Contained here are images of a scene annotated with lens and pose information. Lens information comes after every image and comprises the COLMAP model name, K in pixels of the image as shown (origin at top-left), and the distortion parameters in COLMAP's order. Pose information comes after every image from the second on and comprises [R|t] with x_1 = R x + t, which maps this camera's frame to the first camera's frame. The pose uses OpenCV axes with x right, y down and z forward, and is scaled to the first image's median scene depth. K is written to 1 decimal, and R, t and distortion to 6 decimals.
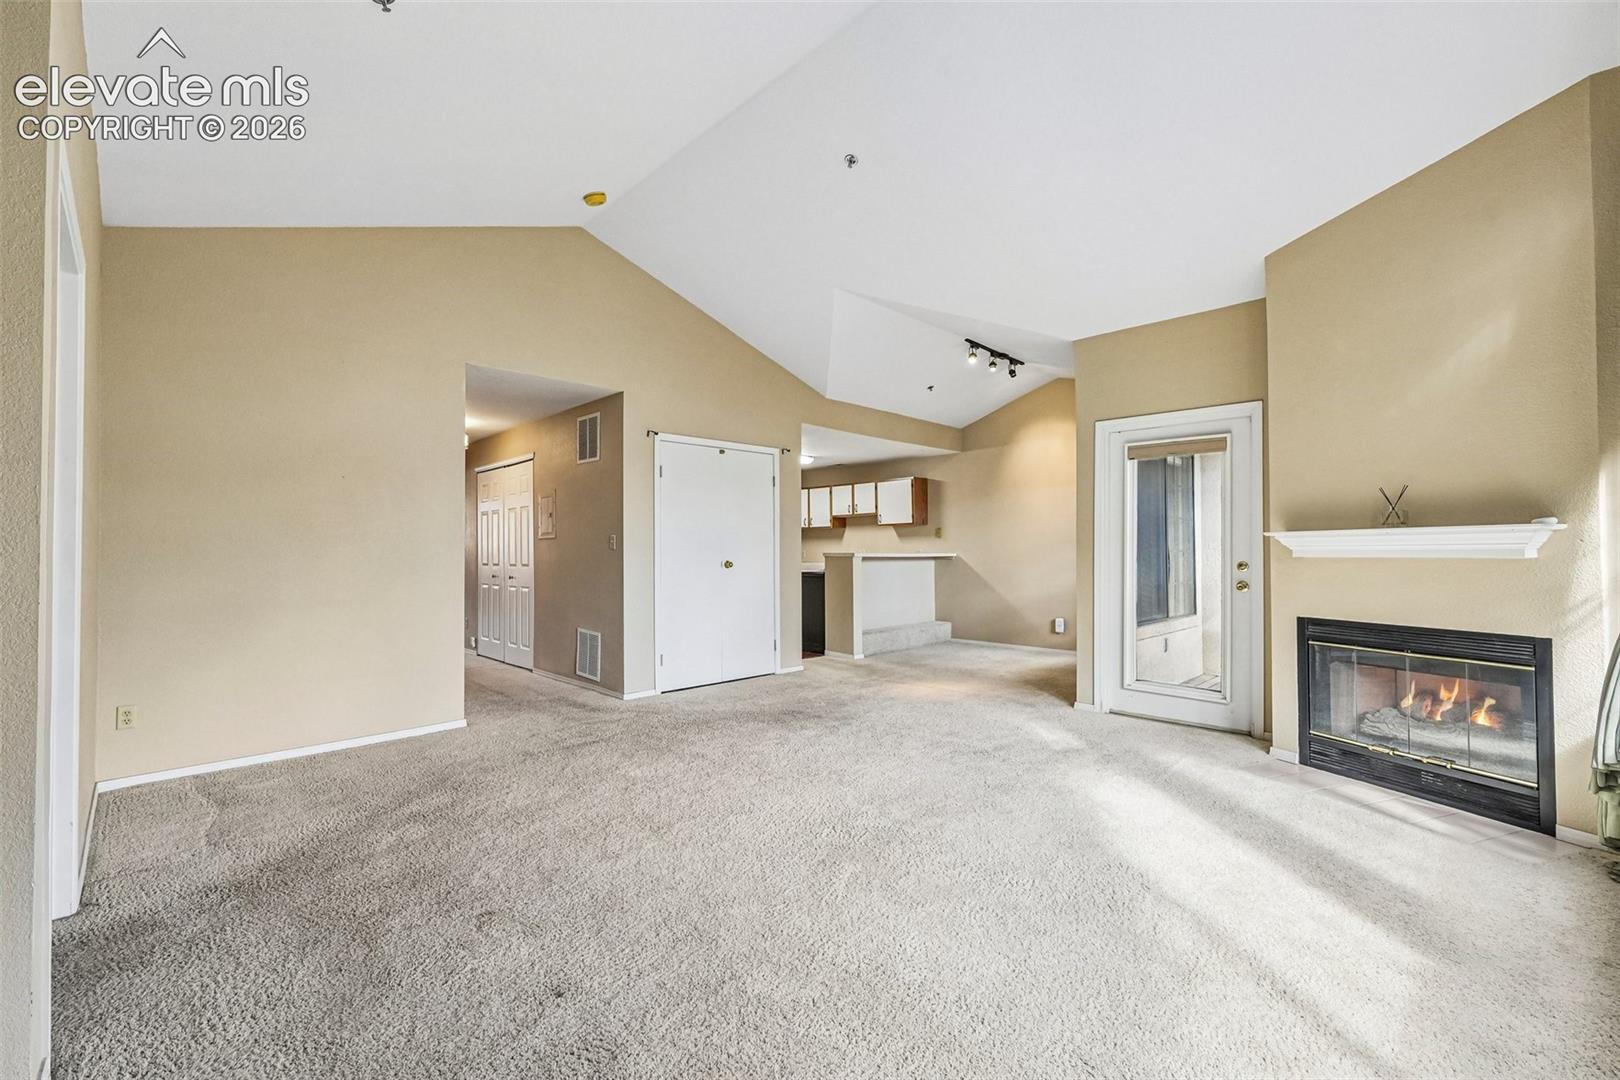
lens RADIAL K [[688.3, 0, 813.9], [0, 688.3, 543.1], [0, 0, 1]] dist [-0.004965, 0.003499]
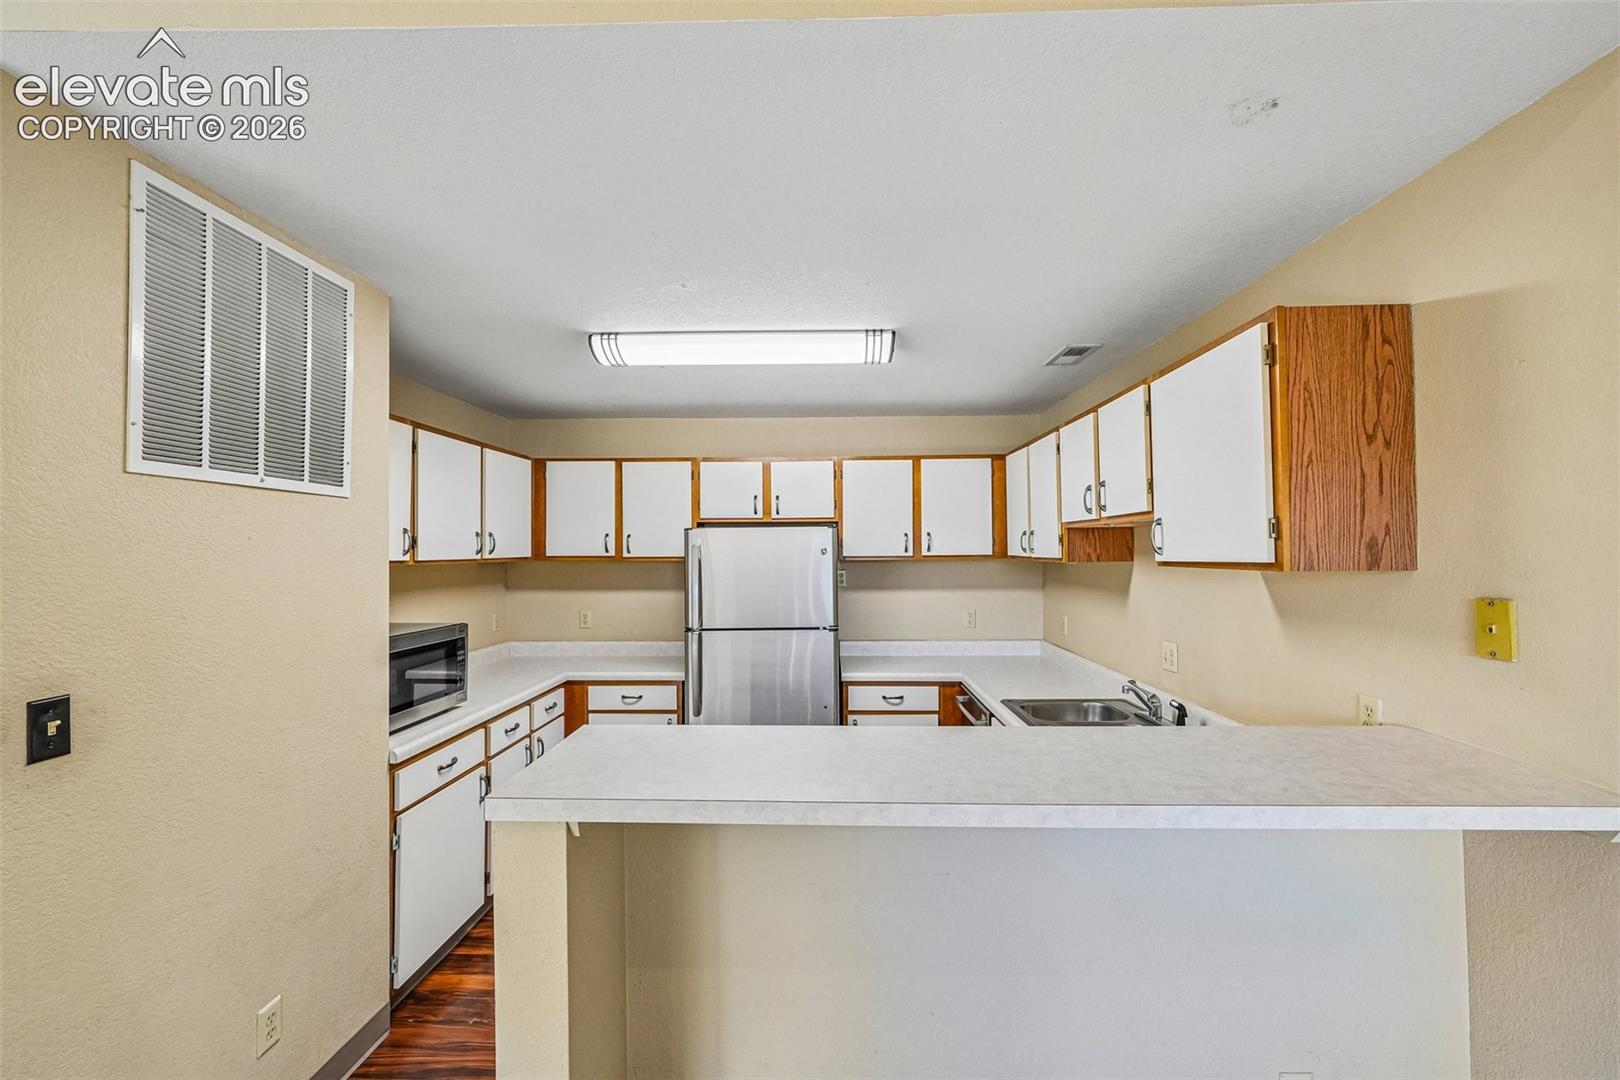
lens RADIAL K [[688.3, 0, 812.8], [0, 688.3, 537.8], [0, 0, 1]] dist [-0.004965, 0.003499]
pose [[0.691908, -0.014339, -0.721844, 0.188298], [0.015178, 0.999871, -0.005313, -0.036588], [0.721827, -0.007280, 0.692036, 0.784687]]
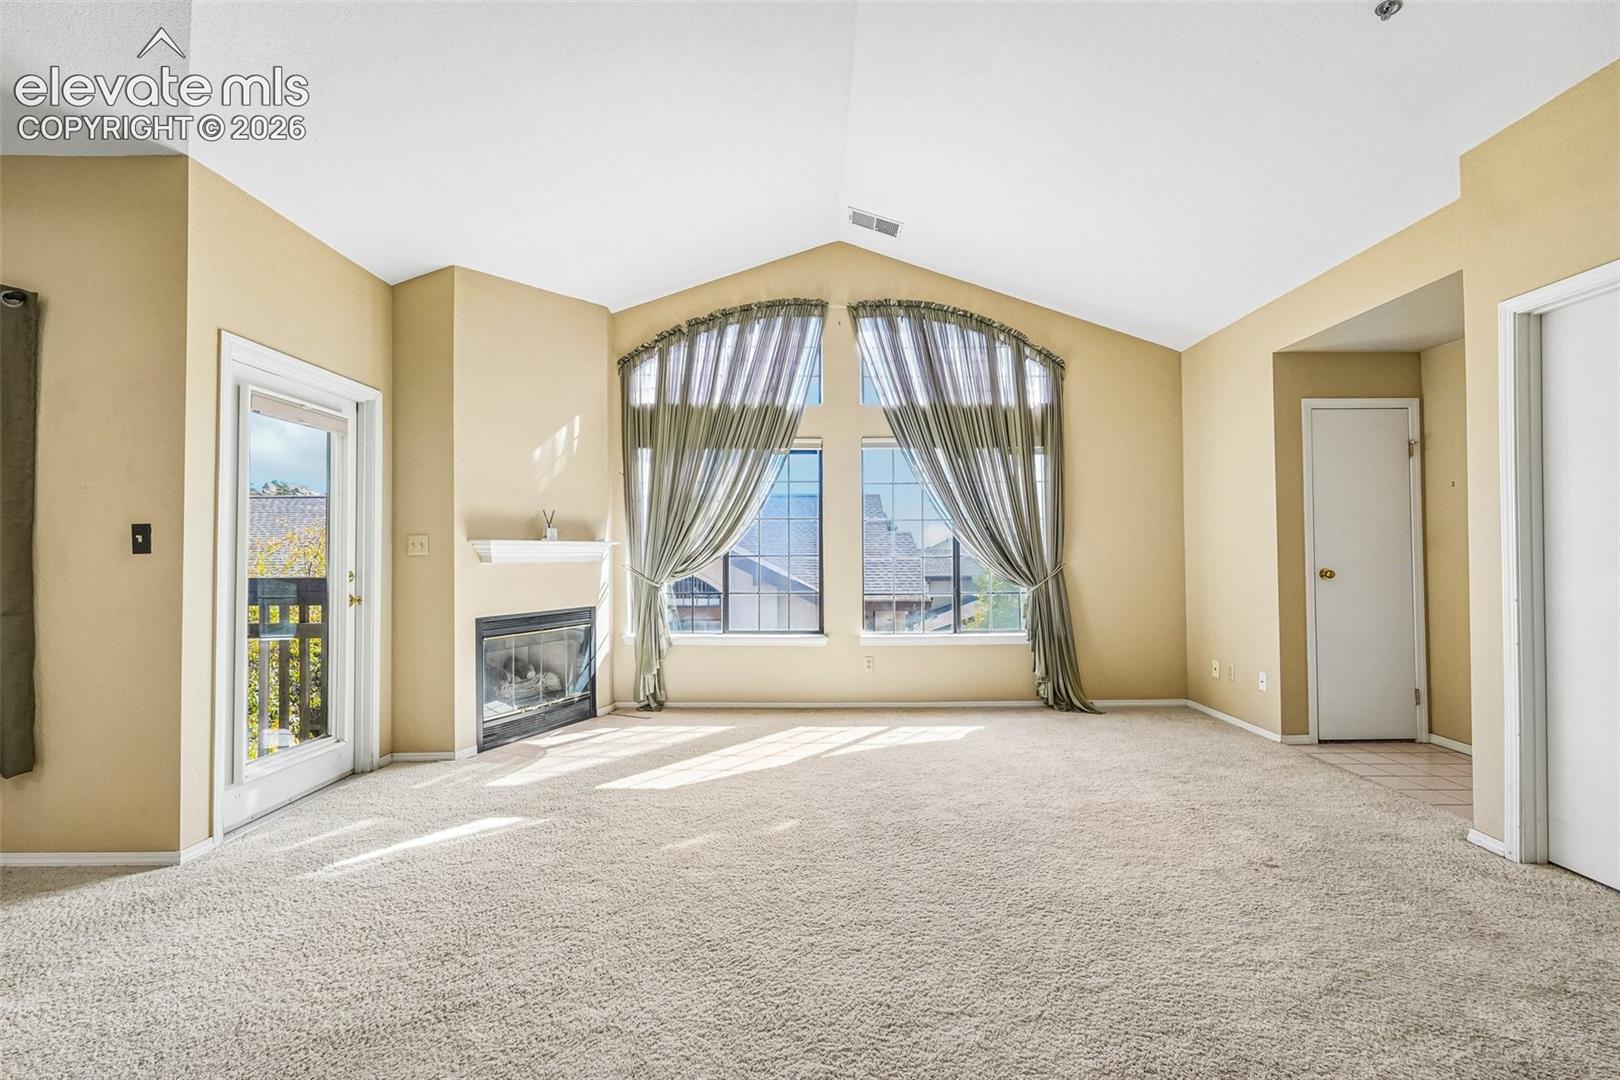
lens RADIAL K [[688.3, 0, 812.8], [0, 688.3, 540.7], [0, 0, 1]] dist [-0.004965, 0.003499]
pose [[-0.715558, 0.016828, 0.698351, -0.185505], [-0.005669, 0.999537, -0.029894, 0.005657], [-0.698531, -0.025350, -0.715131, 0.597090]]
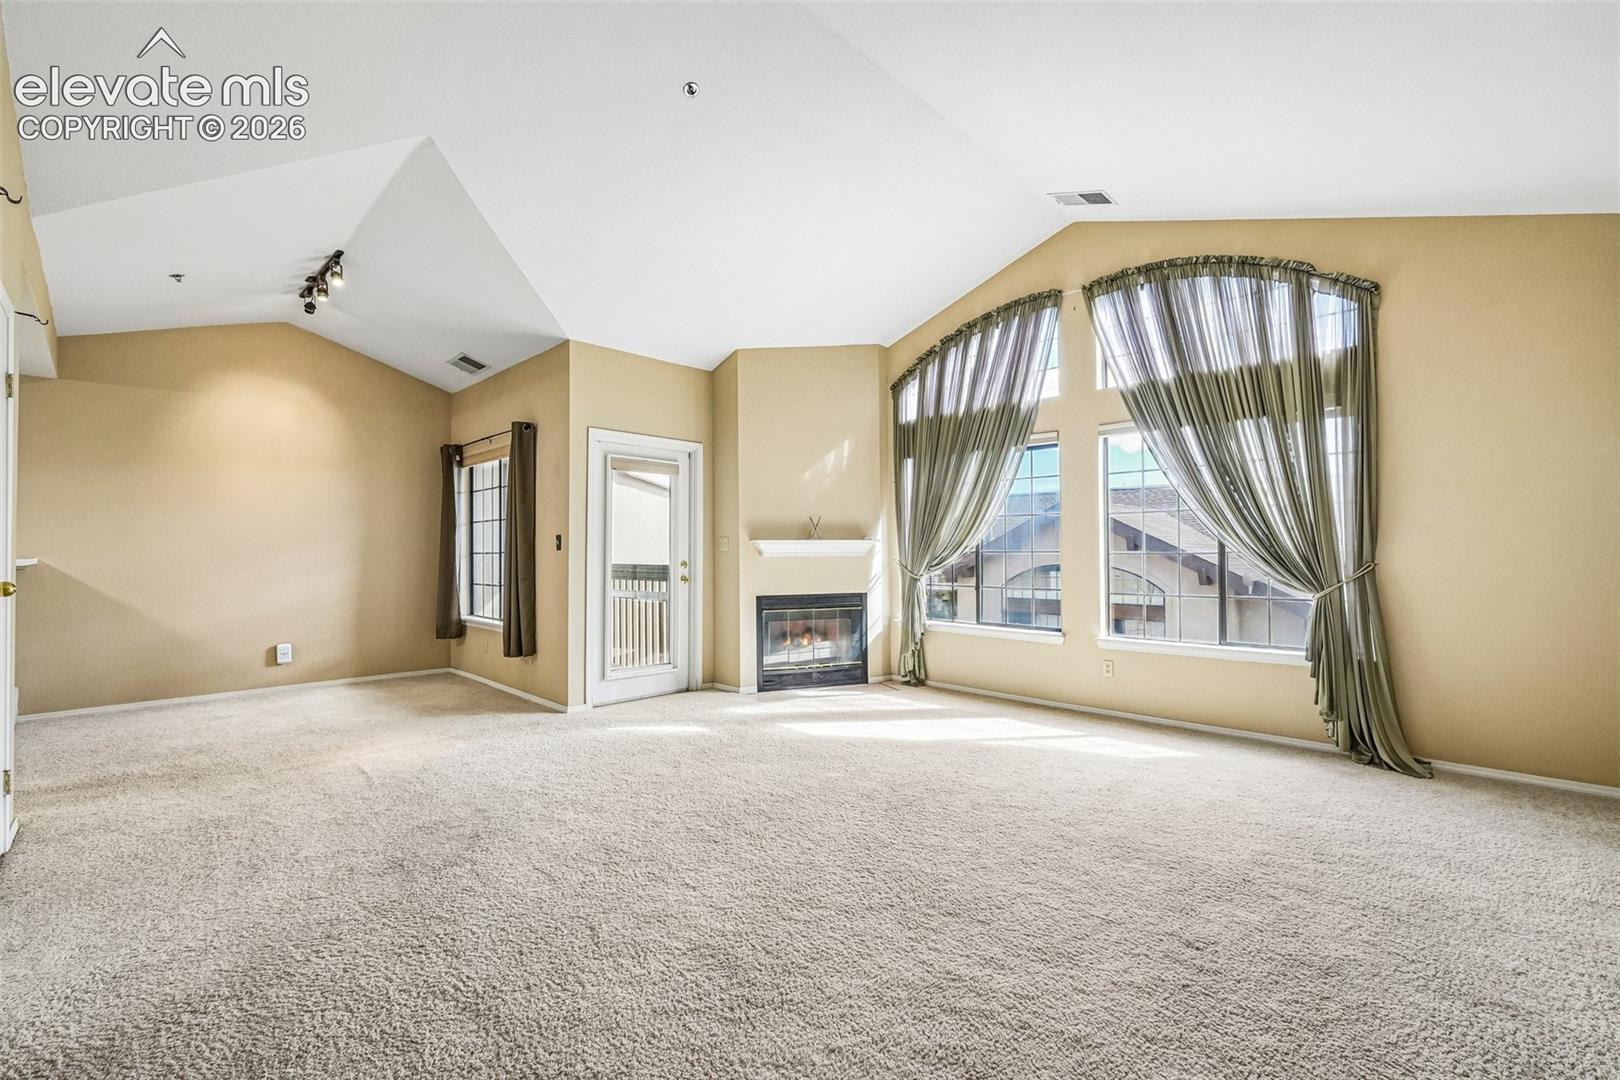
lens RADIAL K [[688.3, 0, 815.7], [0, 688.3, 535.1], [0, 0, 1]] dist [-0.004965, 0.003499]
pose [[-0.015709, 0.023370, 0.999603, -0.352421], [-0.010064, 0.999672, -0.023530, 0.002608], [-0.999826, -0.010430, -0.015468, 0.377641]]
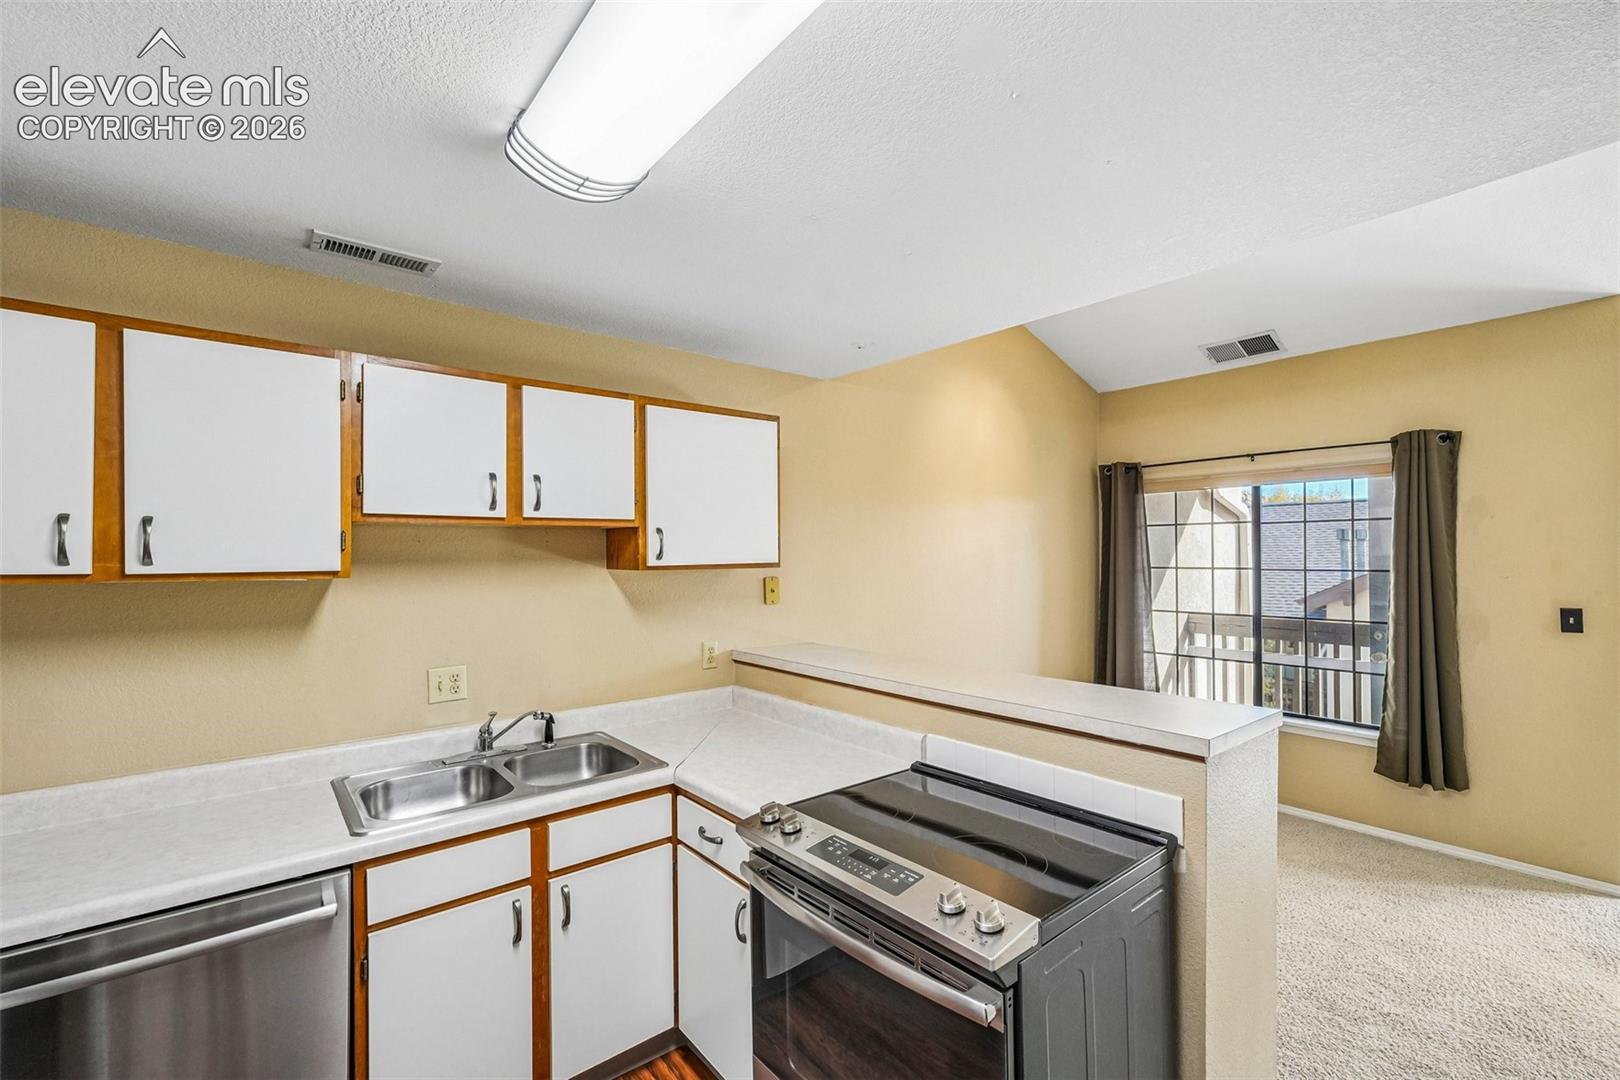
lens RADIAL K [[688.3, 0, 814.0], [0, 688.3, 553.3], [0, 0, 1]] dist [-0.004965, 0.003499]
pose [[0.091216, 0.005641, 0.995815, -0.164445], [-0.009925, 0.999939, -0.004755, -0.032065], [-0.995782, -0.009450, 0.091266, 0.949924]]
